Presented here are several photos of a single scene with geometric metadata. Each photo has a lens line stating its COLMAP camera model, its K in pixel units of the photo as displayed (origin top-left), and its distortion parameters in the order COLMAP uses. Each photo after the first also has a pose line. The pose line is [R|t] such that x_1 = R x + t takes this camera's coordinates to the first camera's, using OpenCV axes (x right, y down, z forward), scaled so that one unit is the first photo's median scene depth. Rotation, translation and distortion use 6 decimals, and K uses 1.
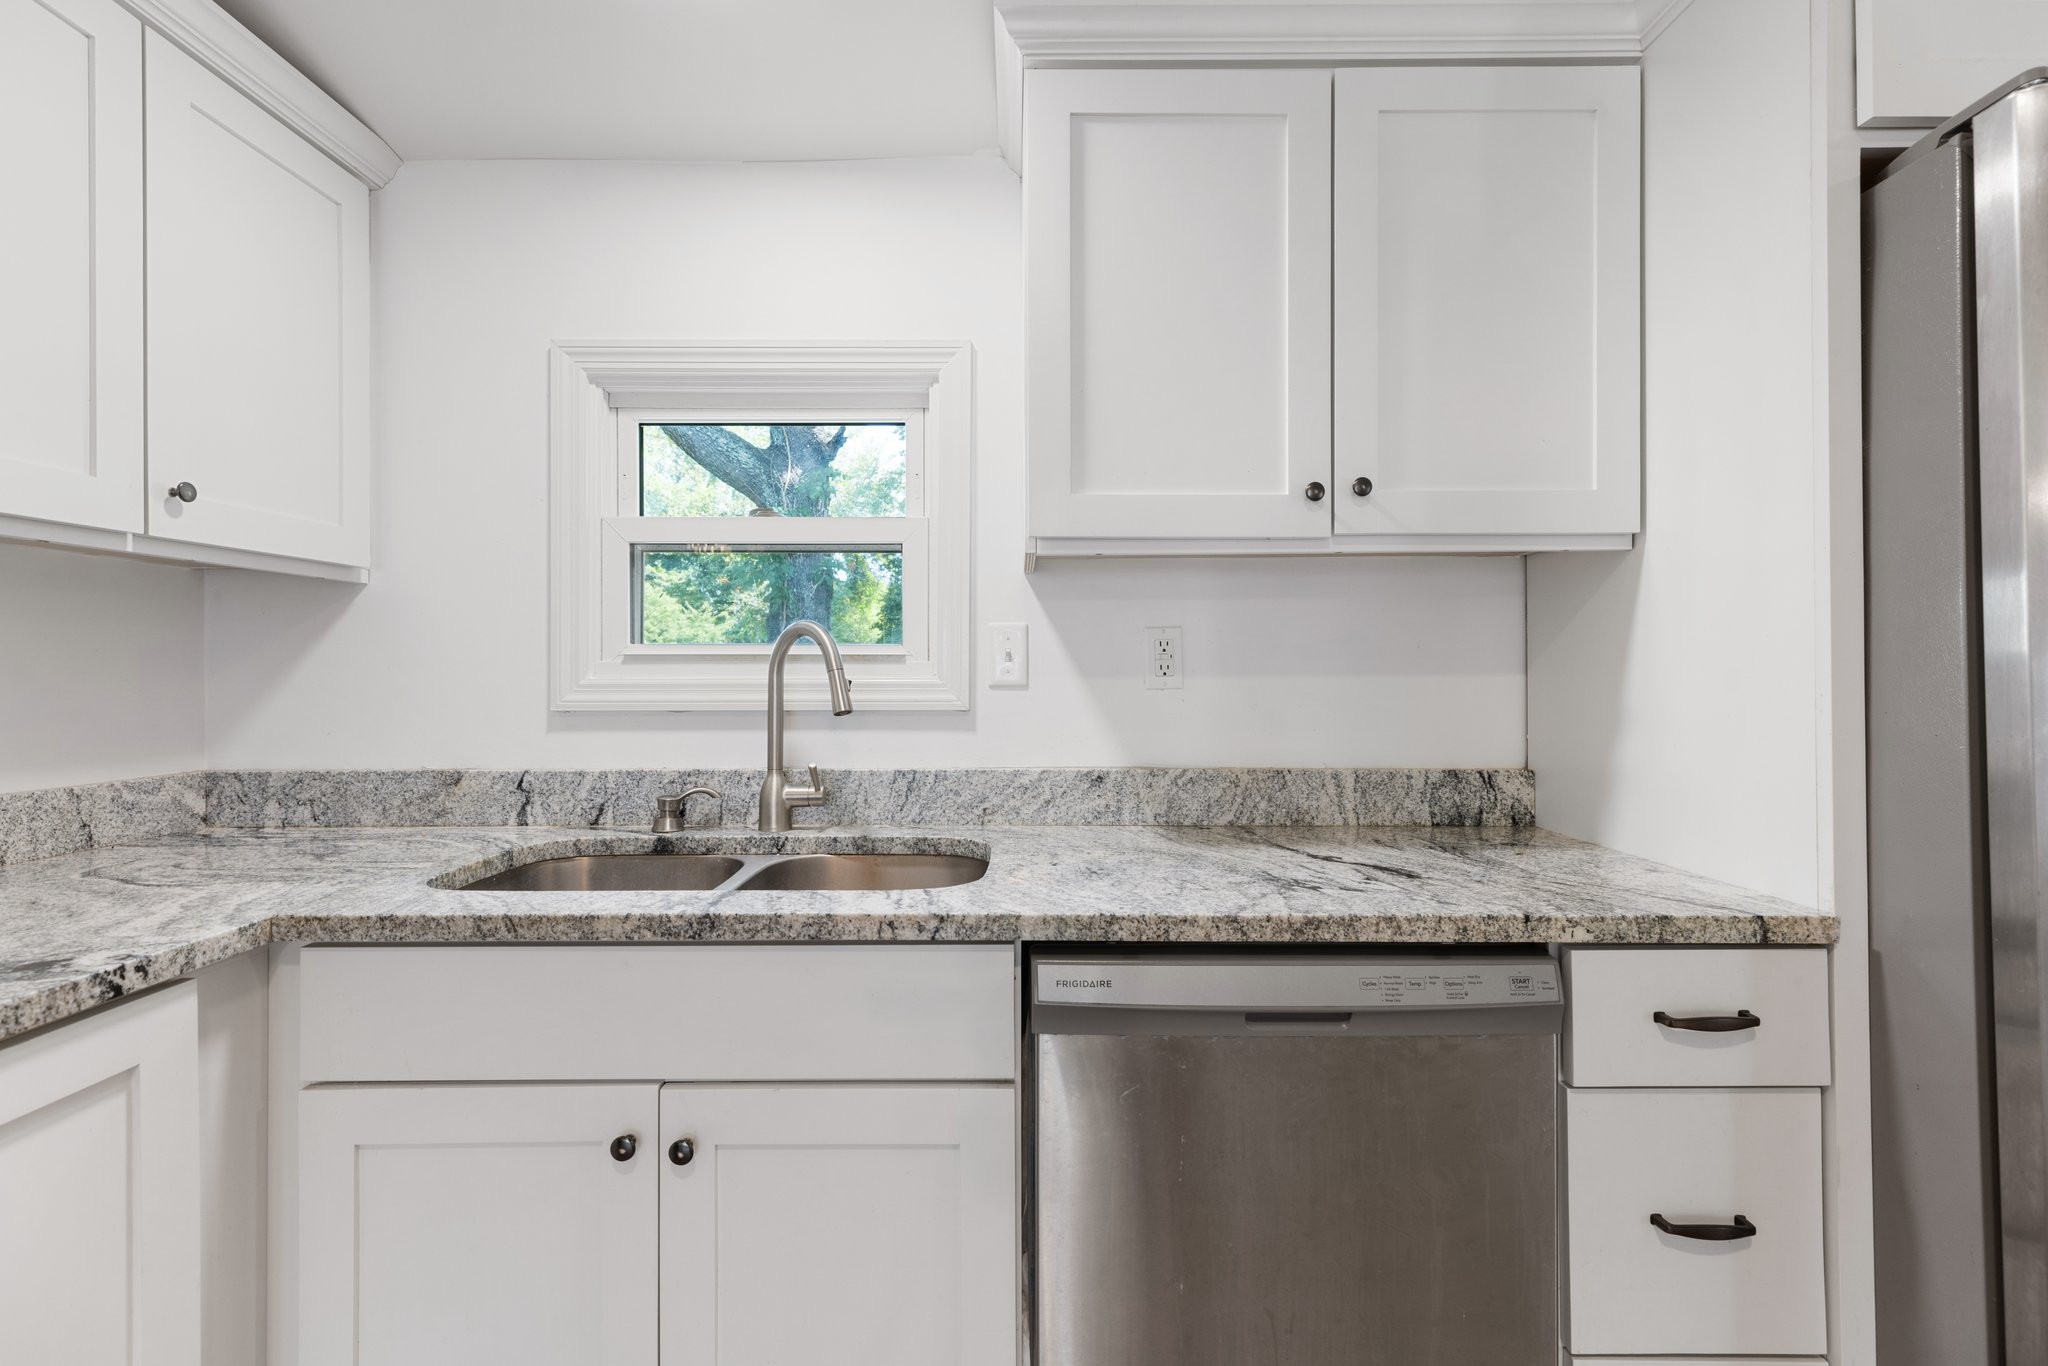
lens RADIAL K [[921.0, 0, 1019.2], [0, 921.0, 669.6], [0, 0, 1]] dist [0.004514, 0.000562]
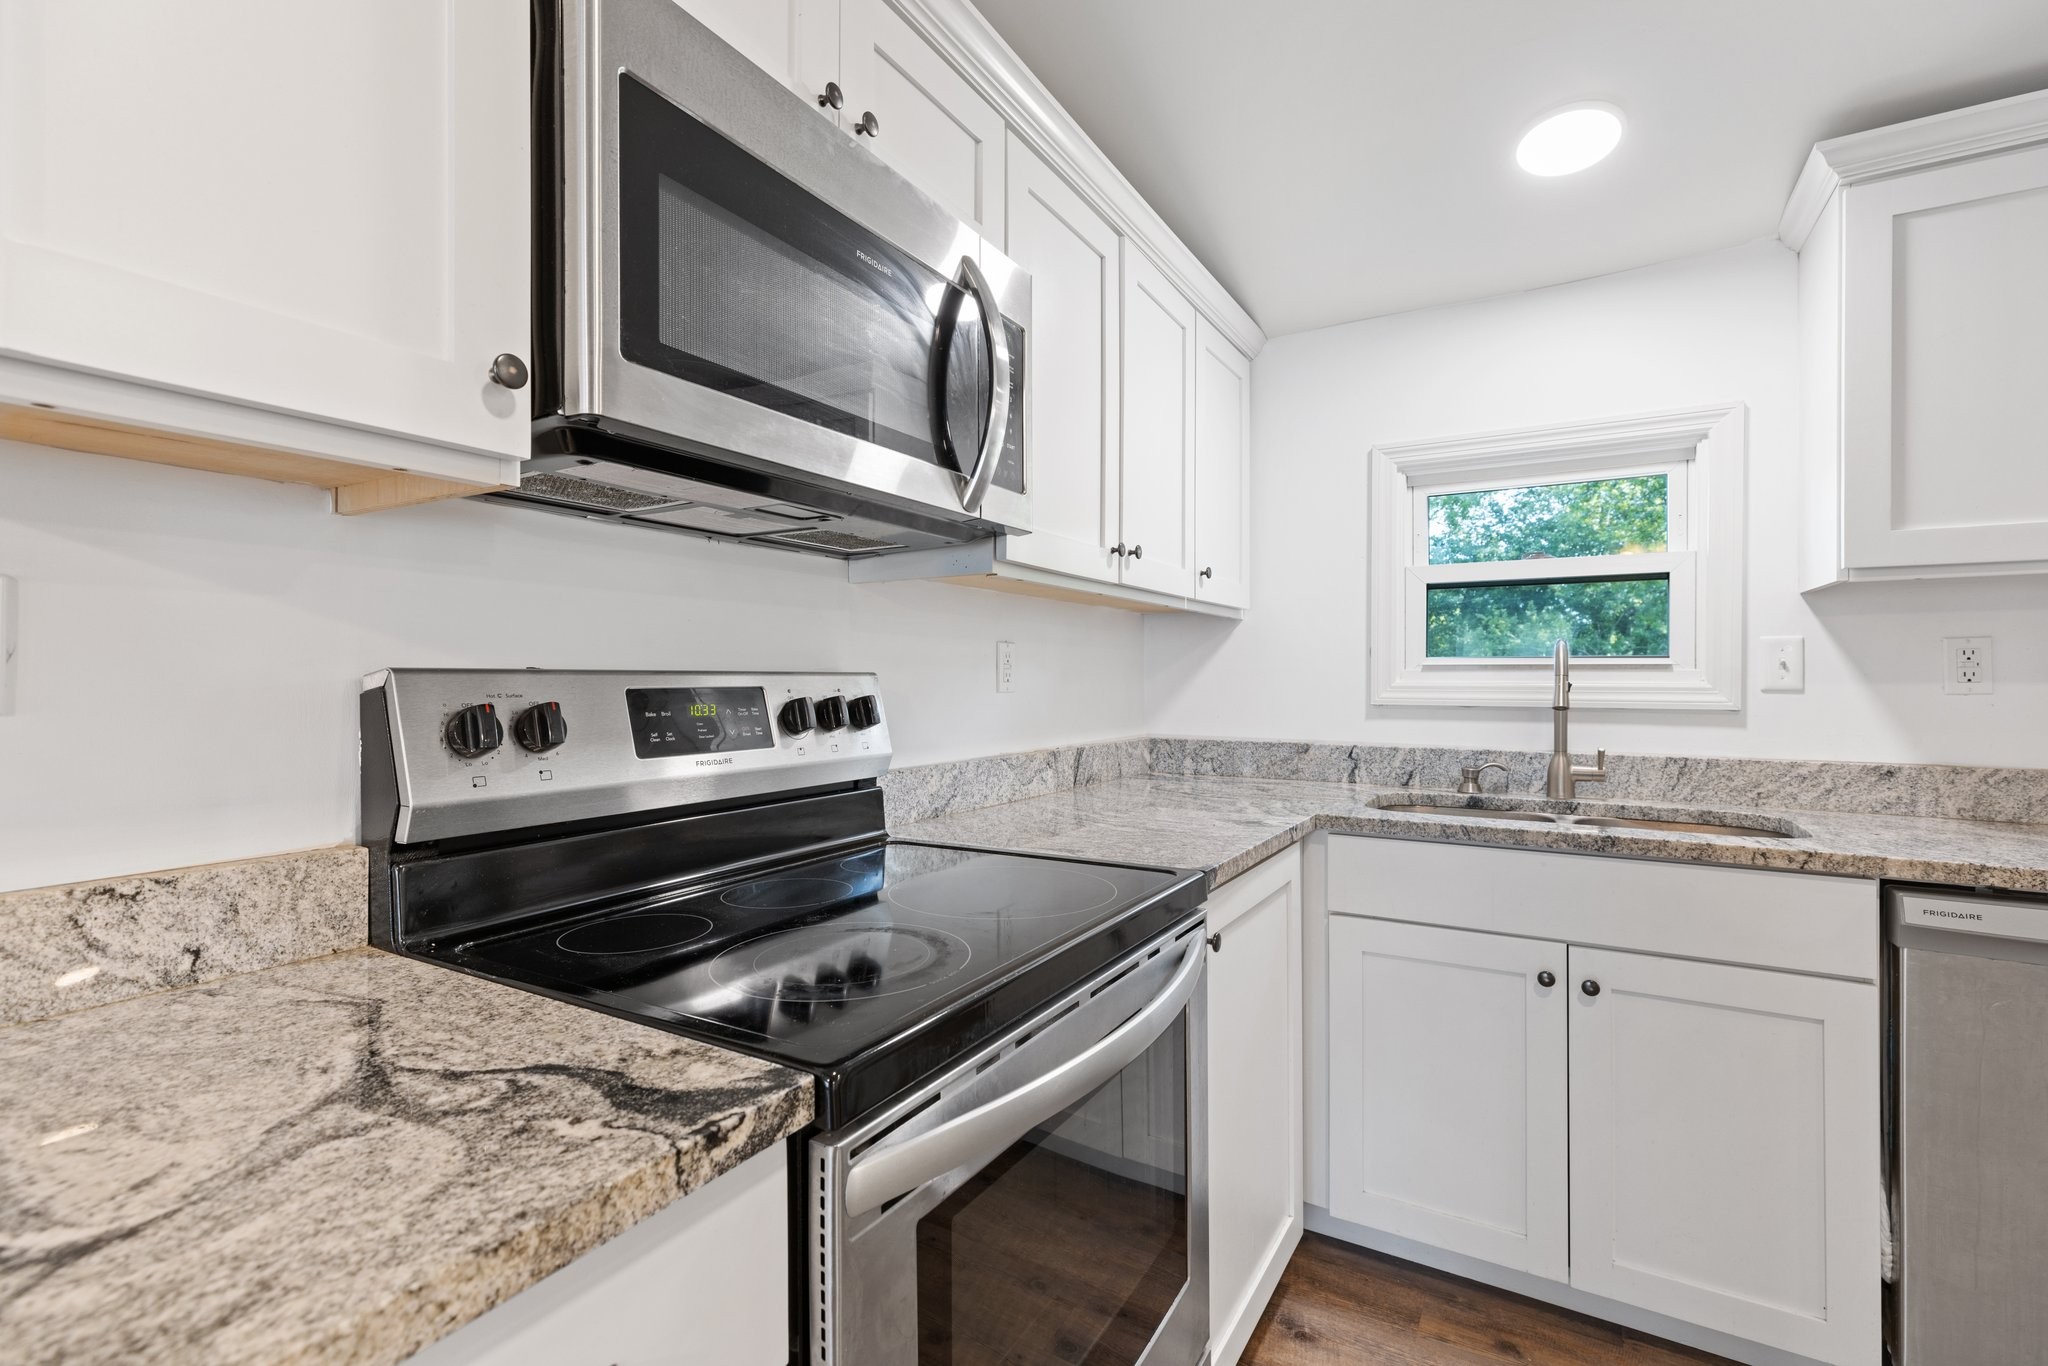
lens RADIAL K [[914.6, 0, 1021.7], [0, 914.6, 678.1], [0, 0, 1]] dist [0.005756, 0.000030]
pose [[0.861059, 0.002751, -0.508498, -0.256012], [-0.001467, 0.999995, 0.002927, 0.000499], [0.508503, -0.001774, 0.861058, -0.507753]]
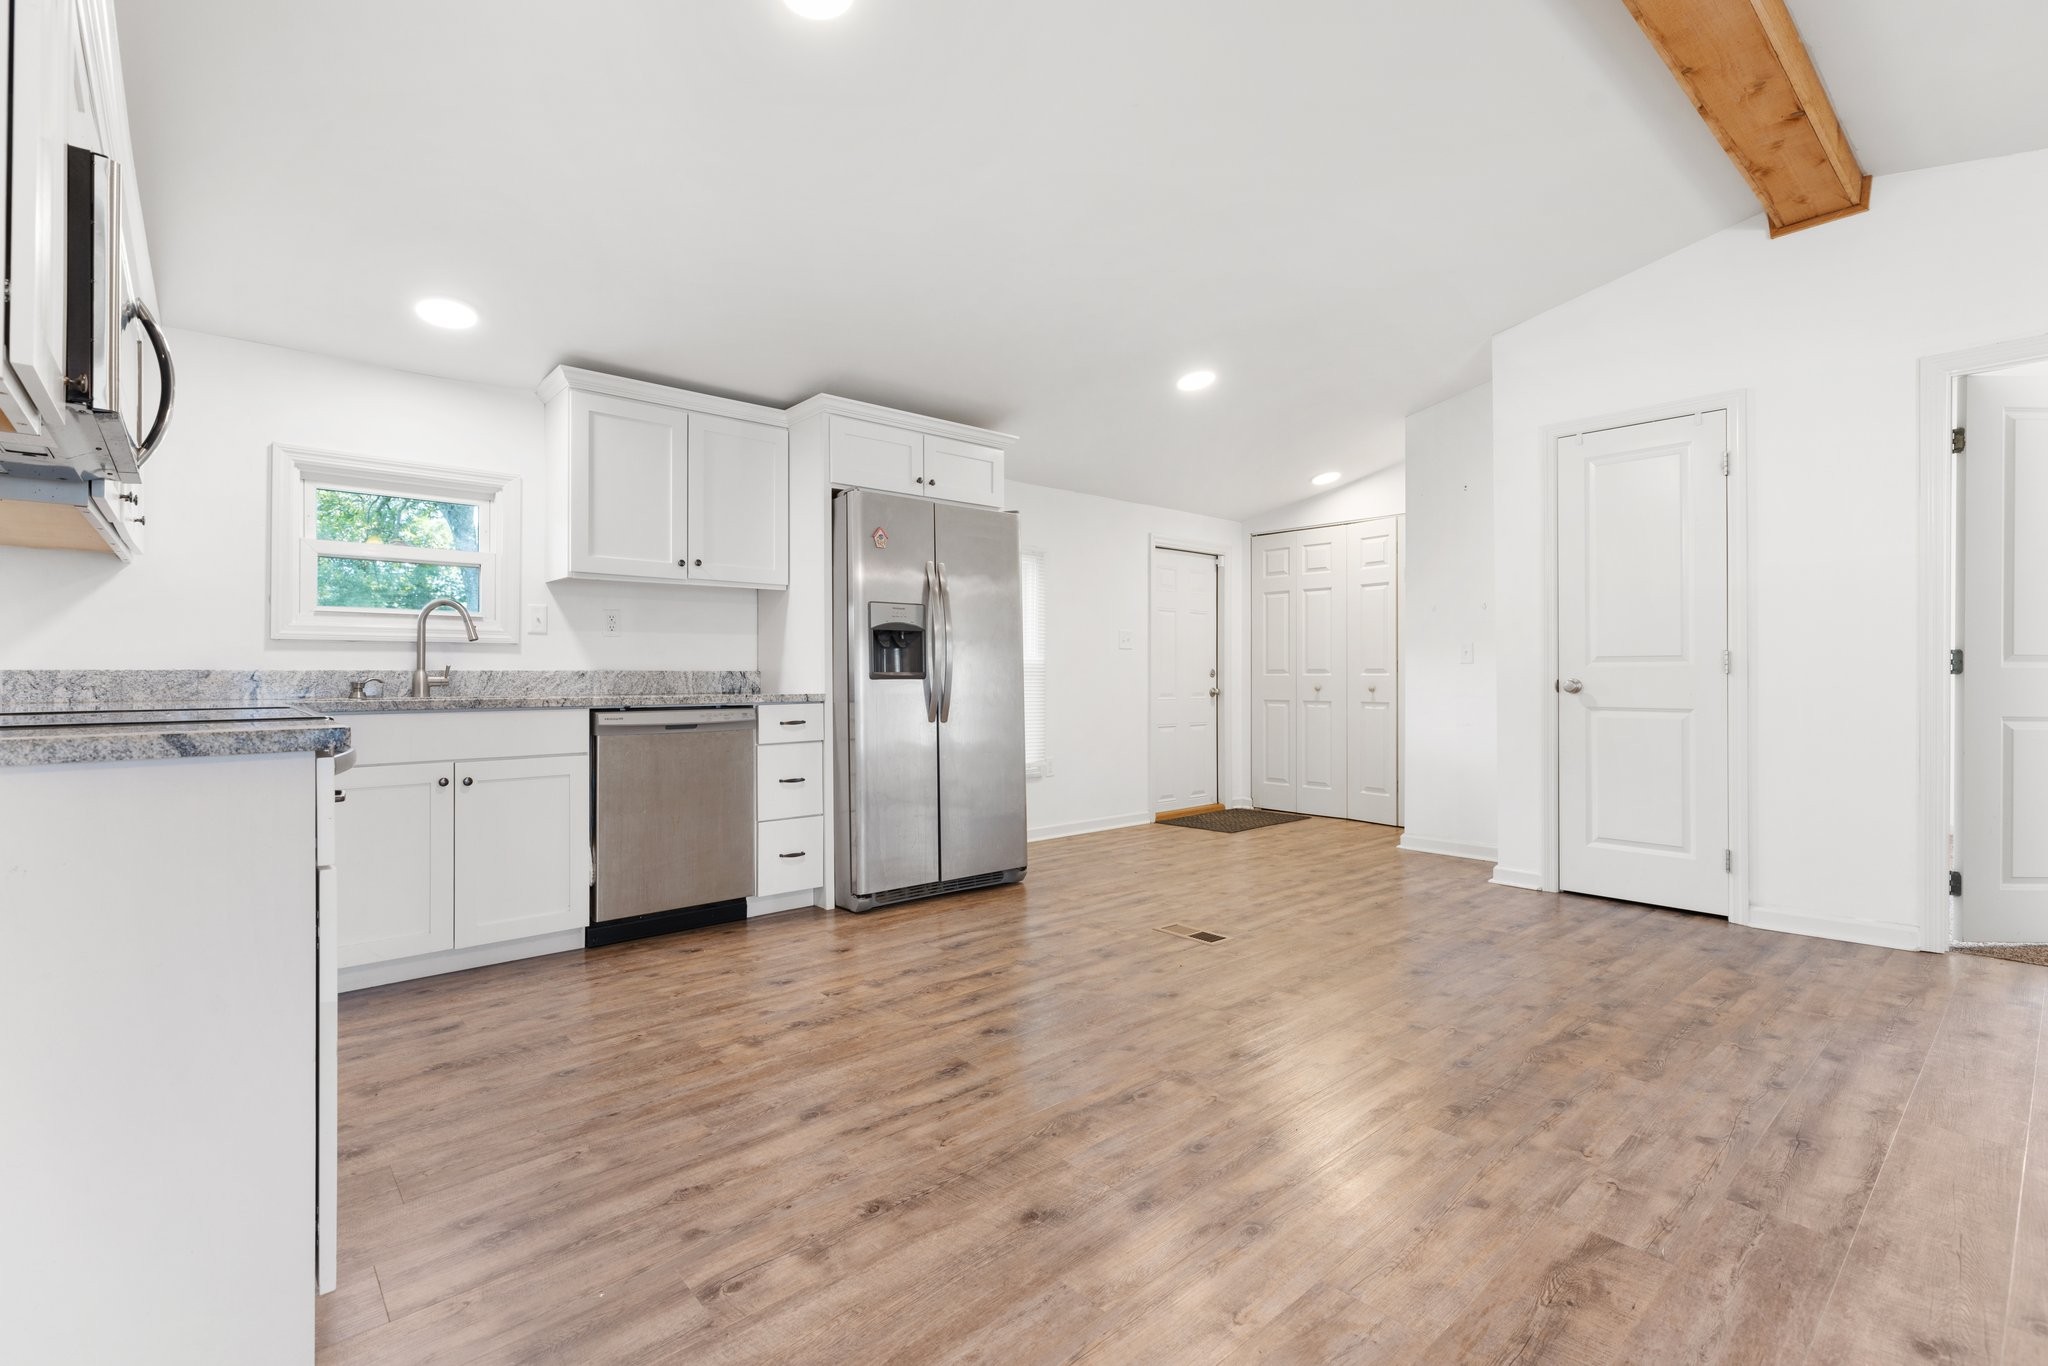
lens RADIAL K [[921.0, 0, 1019.2], [0, 921.0, 669.6], [0, 0, 1]] dist [0.004514, 0.000562]
pose [[0.751366, 0.004836, 0.659868, -0.613370], [-0.001067, 0.999981, -0.006113, 0.119094], [-0.659884, 0.003889, 0.751357, -1.446675]]
